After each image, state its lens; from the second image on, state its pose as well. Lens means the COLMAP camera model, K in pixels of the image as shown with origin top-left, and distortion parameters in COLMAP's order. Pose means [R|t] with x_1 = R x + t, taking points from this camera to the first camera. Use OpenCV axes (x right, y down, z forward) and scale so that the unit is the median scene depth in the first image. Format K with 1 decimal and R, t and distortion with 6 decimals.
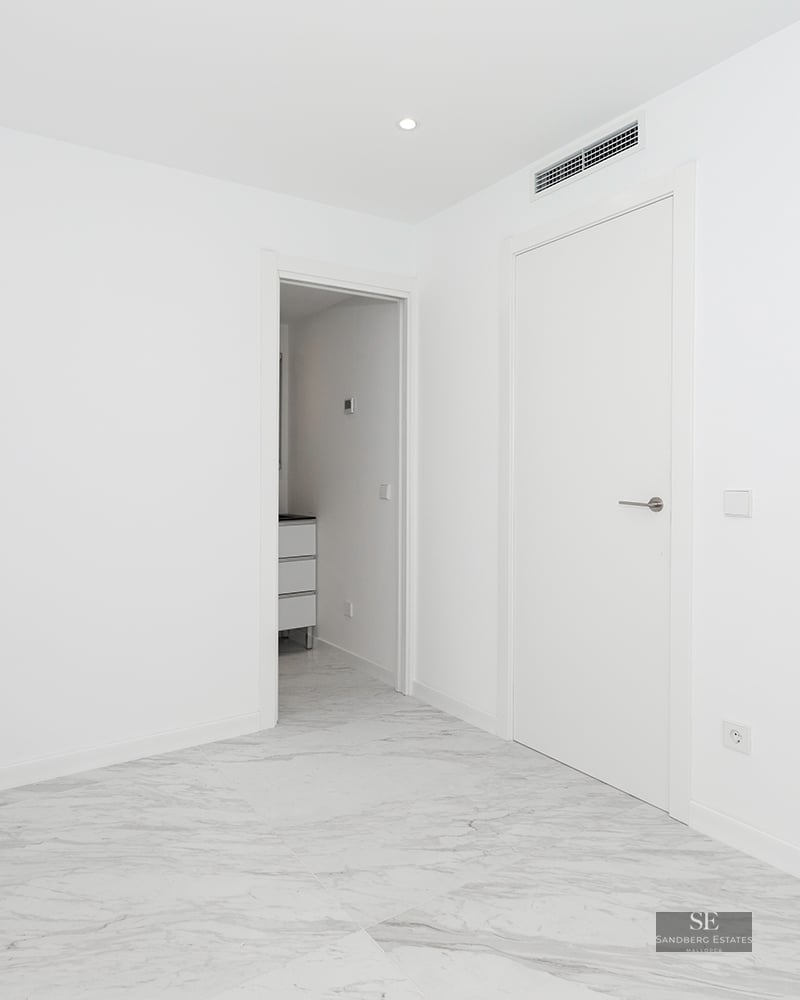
lens RADIAL K [[666.8, 0, 400.4], [0, 666.8, 494.8], [0, 0, 1]] dist [0.001033, -0.000190]
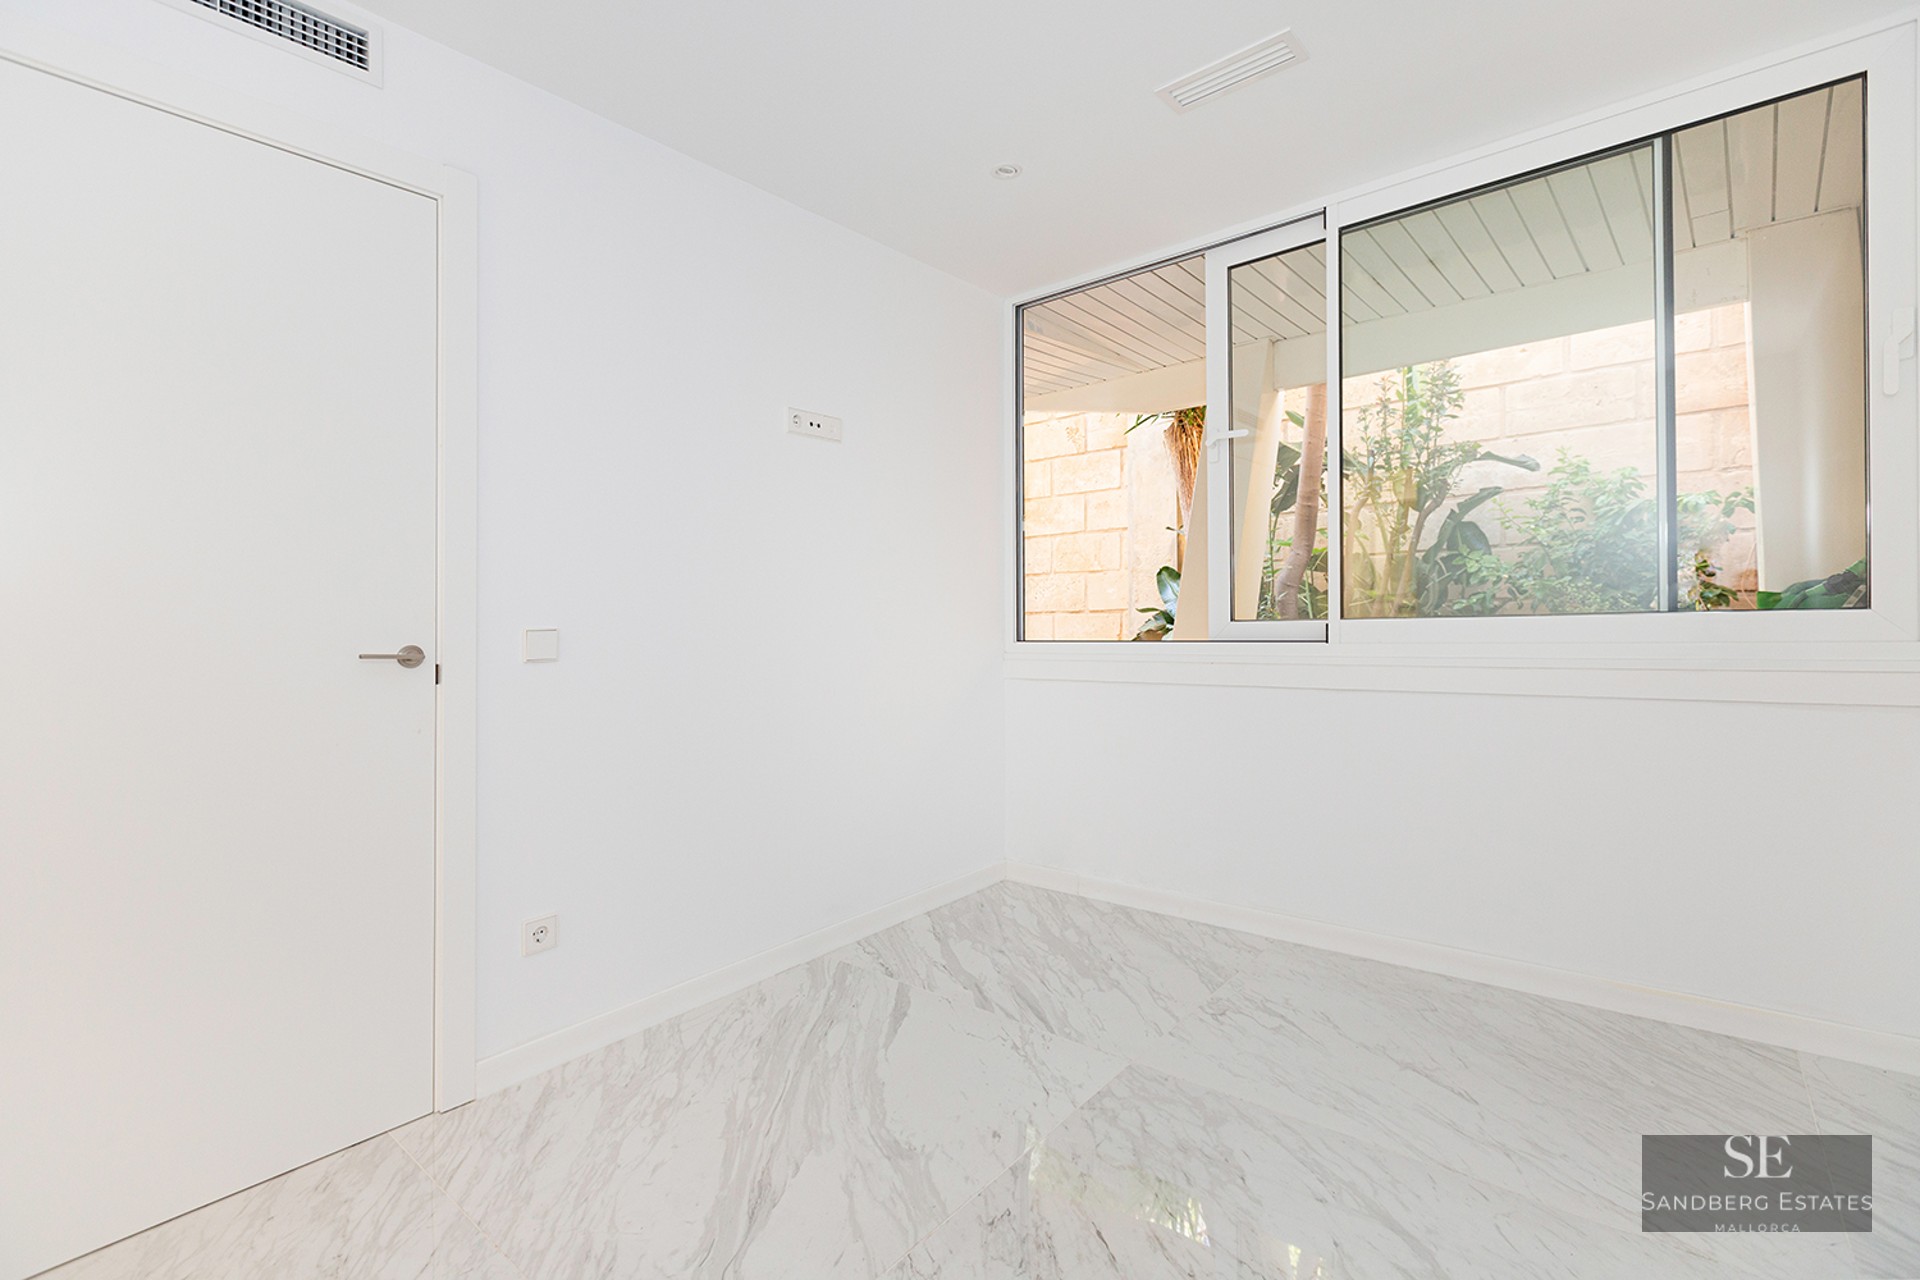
lens RADIAL K [[852.9, 0, 960.3], [0, 852.9, 633.1], [0, 0, 1]] dist [0.000669, 0.000194]
pose [[-0.284295, -0.005469, 0.958721, -0.646608], [0.044306, 0.998840, 0.018836, -0.000793], [-0.957713, 0.047832, -0.283723, 0.795749]]
